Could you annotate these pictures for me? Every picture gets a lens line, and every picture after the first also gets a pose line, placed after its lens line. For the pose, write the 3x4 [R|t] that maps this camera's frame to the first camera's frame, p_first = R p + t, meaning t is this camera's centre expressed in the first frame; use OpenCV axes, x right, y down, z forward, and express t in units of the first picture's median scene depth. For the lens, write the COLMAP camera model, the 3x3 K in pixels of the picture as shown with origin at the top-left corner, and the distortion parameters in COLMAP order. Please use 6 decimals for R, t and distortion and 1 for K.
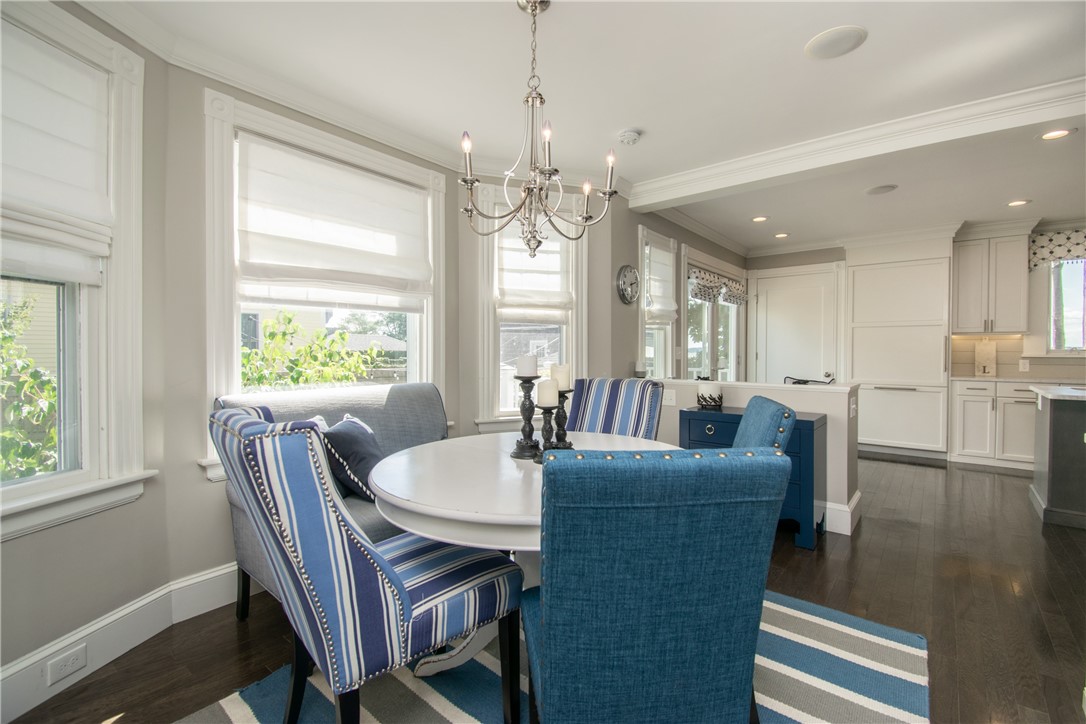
lens RADIAL K [[478.2, 0, 540.5], [0, 478.2, 345.9], [0, 0, 1]] dist [0.020598, -0.016946]
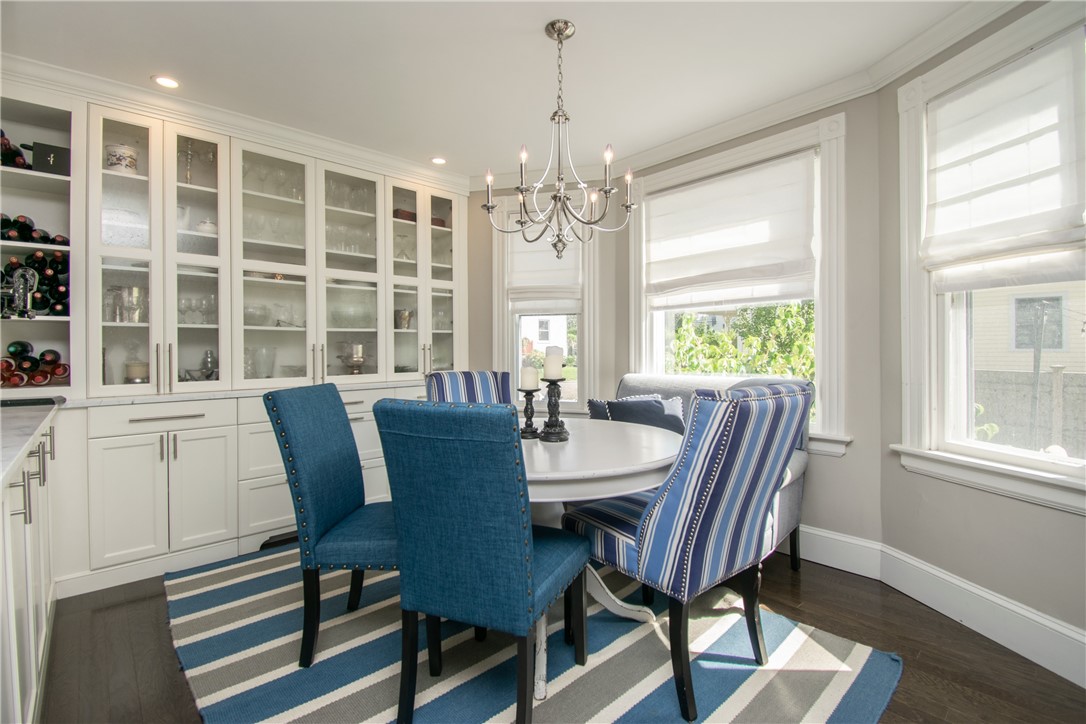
lens RADIAL K [[497.2, 0, 576.0], [0, 497.2, 350.8], [0, 0, 1]] dist [0.001328, -0.015740]
pose [[-0.096884, 0.001722, -0.995294, 0.901199], [0.023904, 0.999714, -0.000597, 0.022034], [0.995009, -0.023849, -0.096897, 0.917138]]
